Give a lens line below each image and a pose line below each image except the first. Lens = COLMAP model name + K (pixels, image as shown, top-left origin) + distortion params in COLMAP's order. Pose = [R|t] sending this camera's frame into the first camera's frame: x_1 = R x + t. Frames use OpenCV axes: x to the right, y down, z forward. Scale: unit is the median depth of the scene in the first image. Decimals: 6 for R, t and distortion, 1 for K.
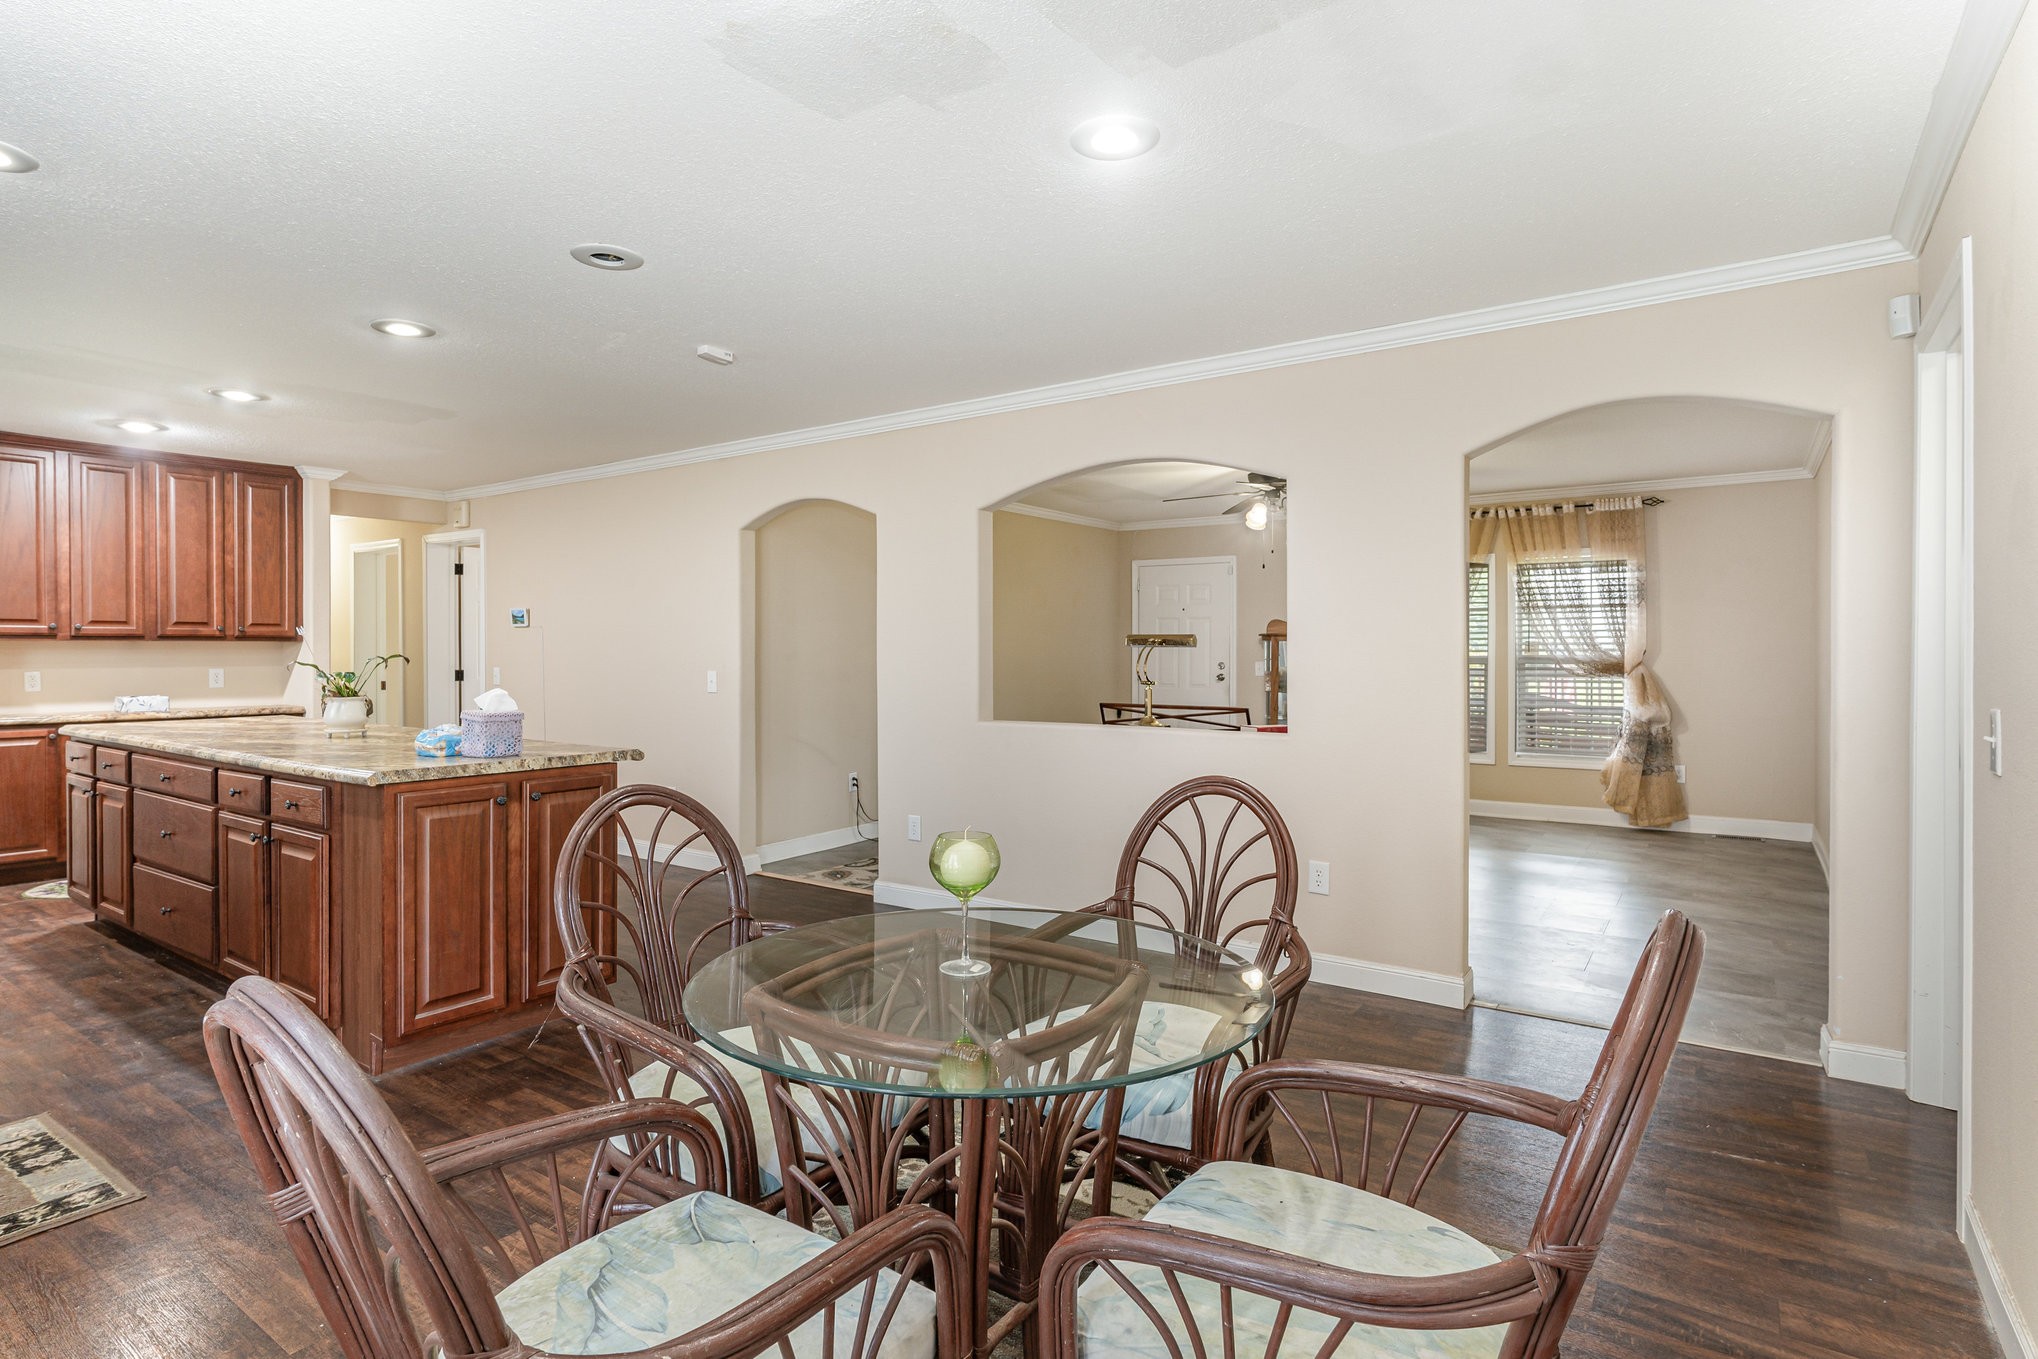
lens RADIAL K [[1011.0, 0, 1017.5], [0, 1011.0, 661.2], [0, 0, 1]] dist [-0.015407, 0.000659]
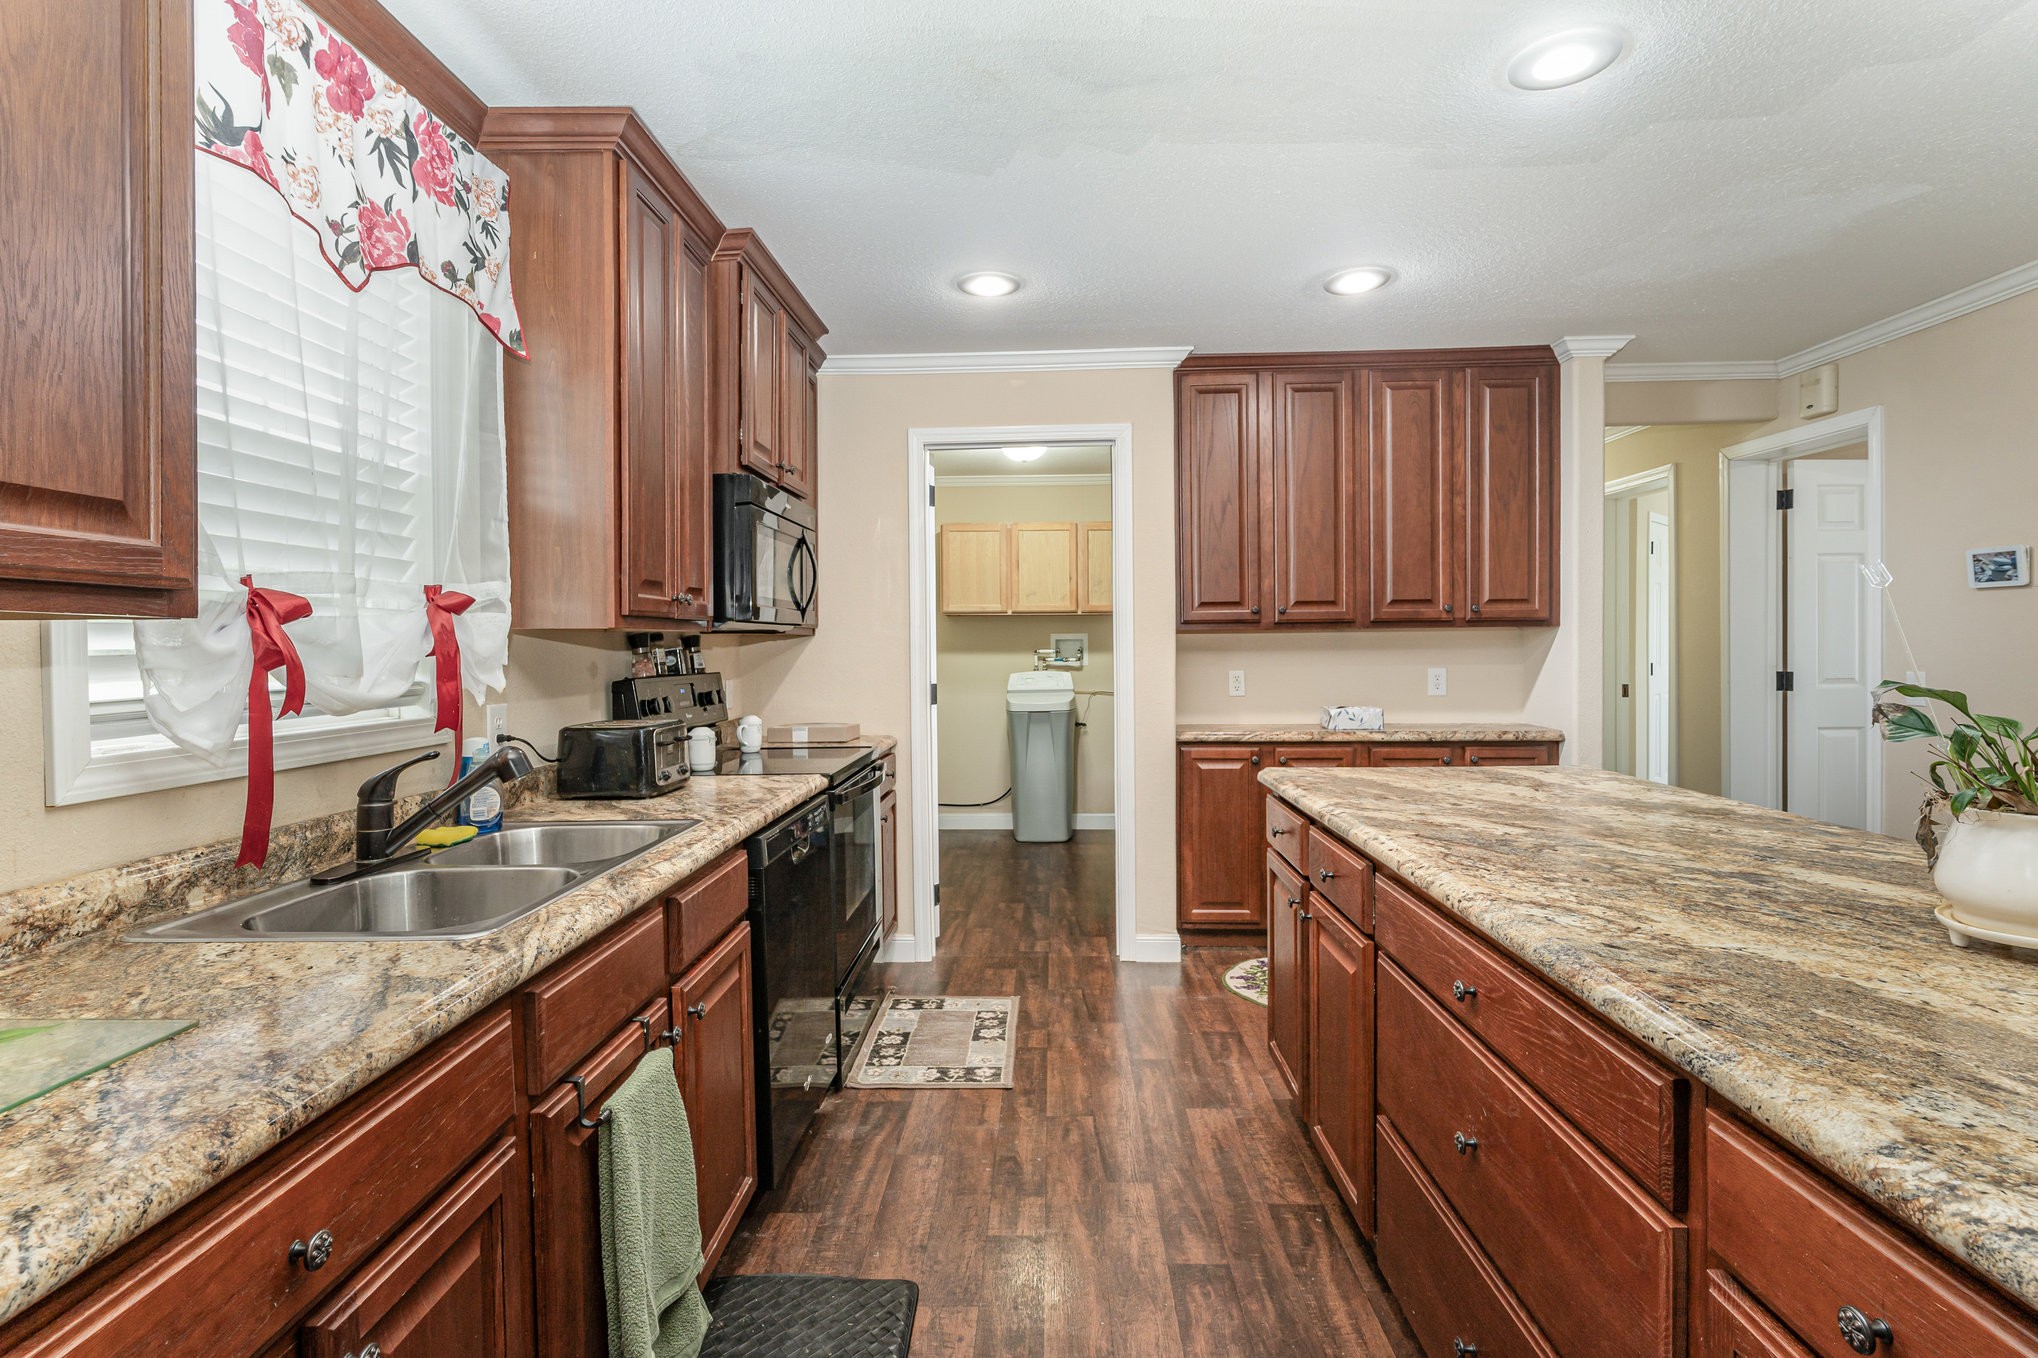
lens RADIAL K [[996.4, 0, 1023.0], [0, 996.4, 653.5], [0, 0, 1]] dist [0.000924, -0.000339]
pose [[0.532895, 0.004976, -0.846167, -0.398533], [-0.000888, 0.999985, 0.005321, -0.006275], [0.846181, -0.002084, 0.532892, 0.422292]]
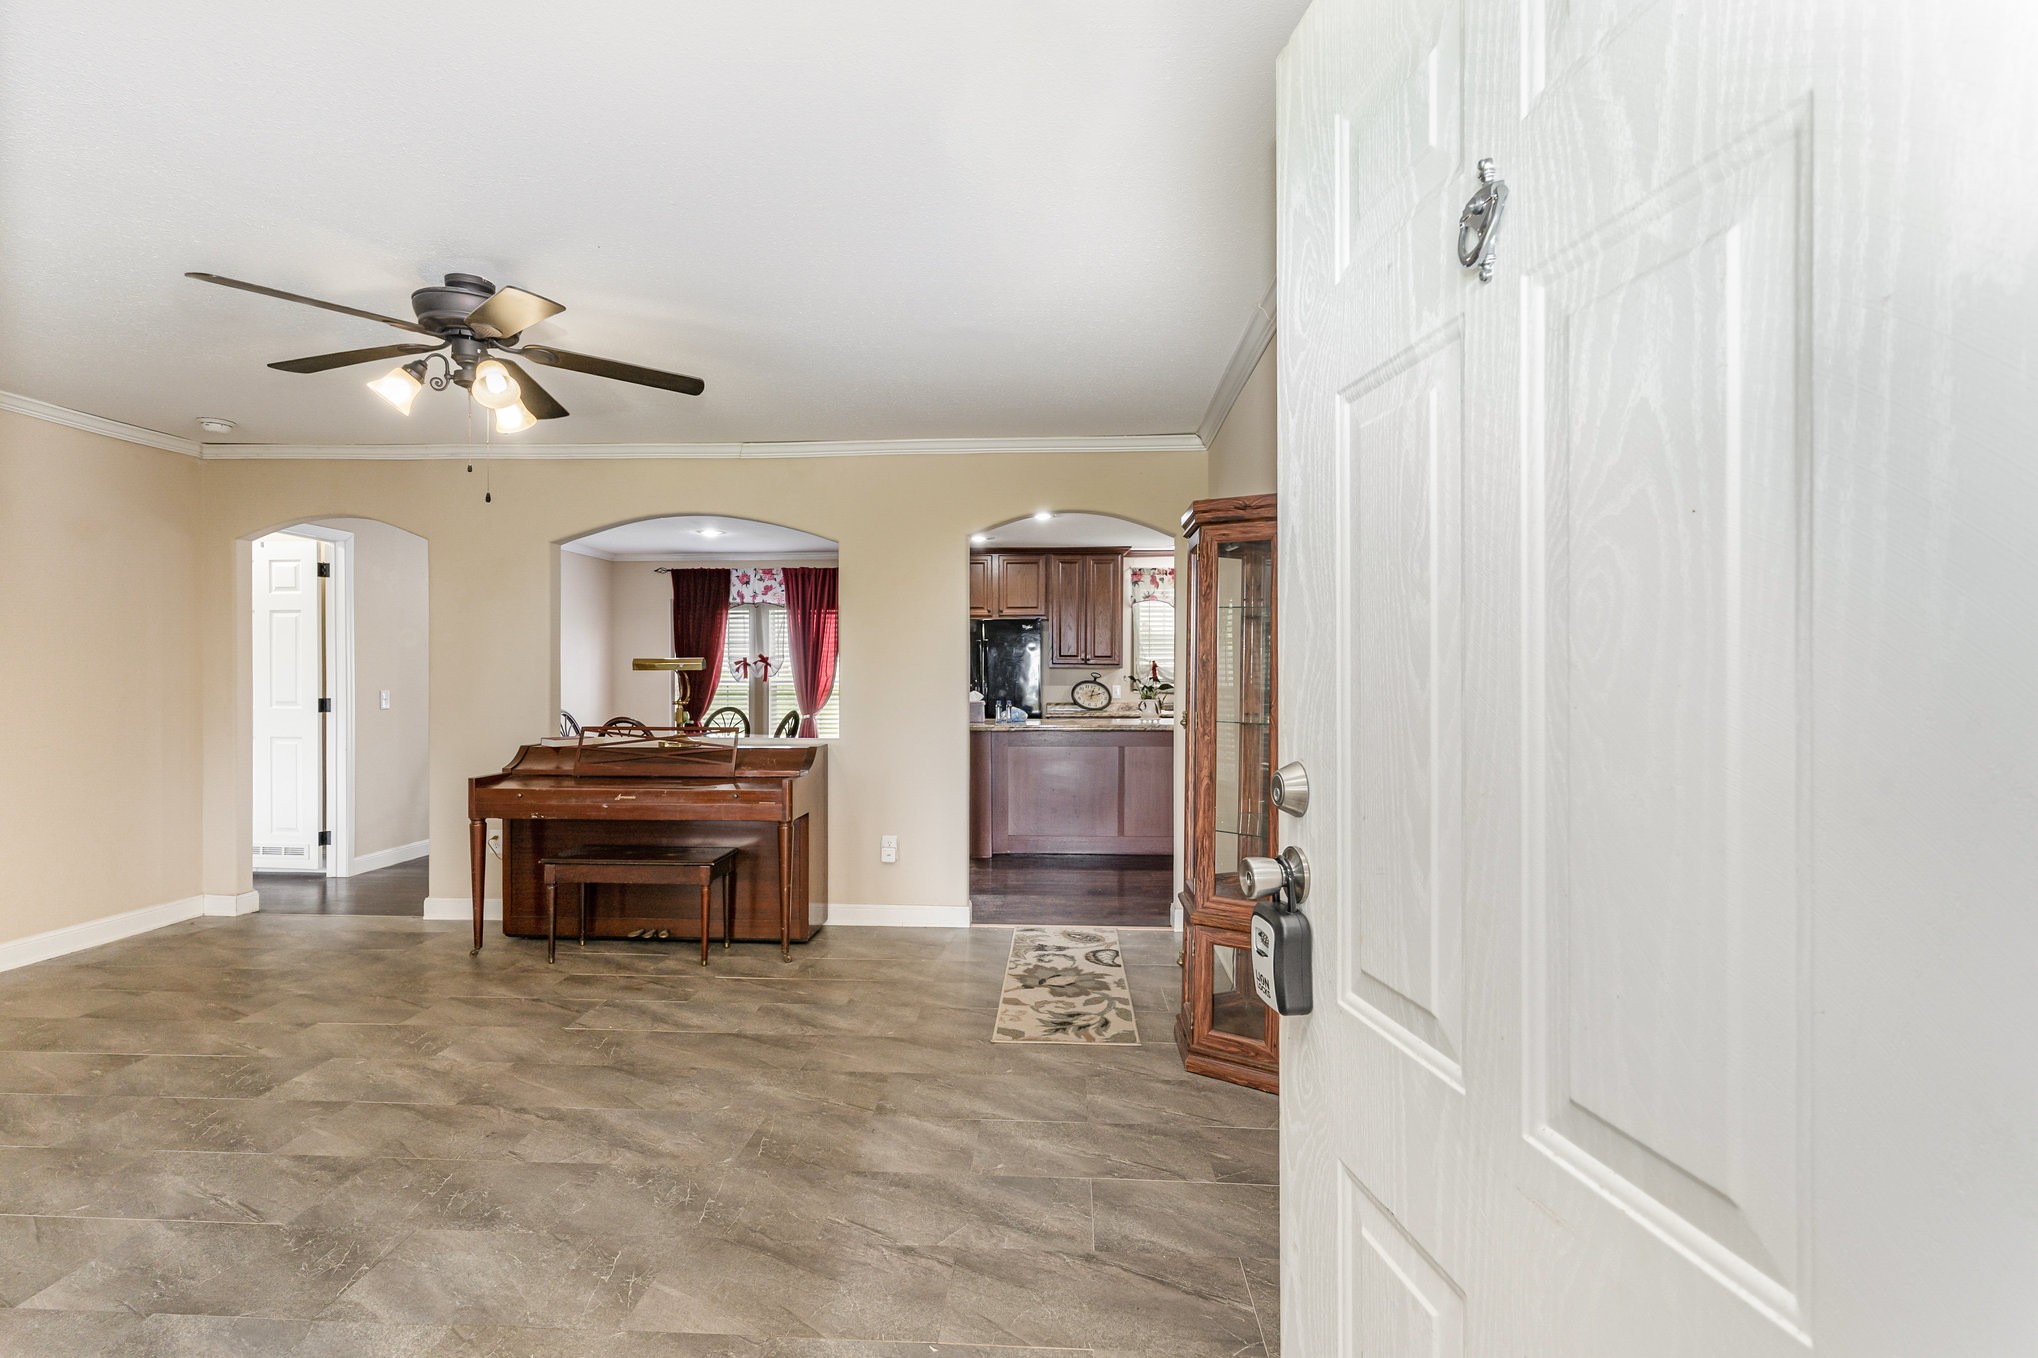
lens RADIAL K [[973.4, 0, 1019.0], [0, 973.4, 679.0], [0, 0, 1]] dist [0.000317, 0.000152]
pose [[-0.848295, 0.002888, -0.529517, 0.284191], [-0.006460, 0.999854, 0.015802, -0.017688], [0.529485, 0.016826, -0.848152, 1.572096]]
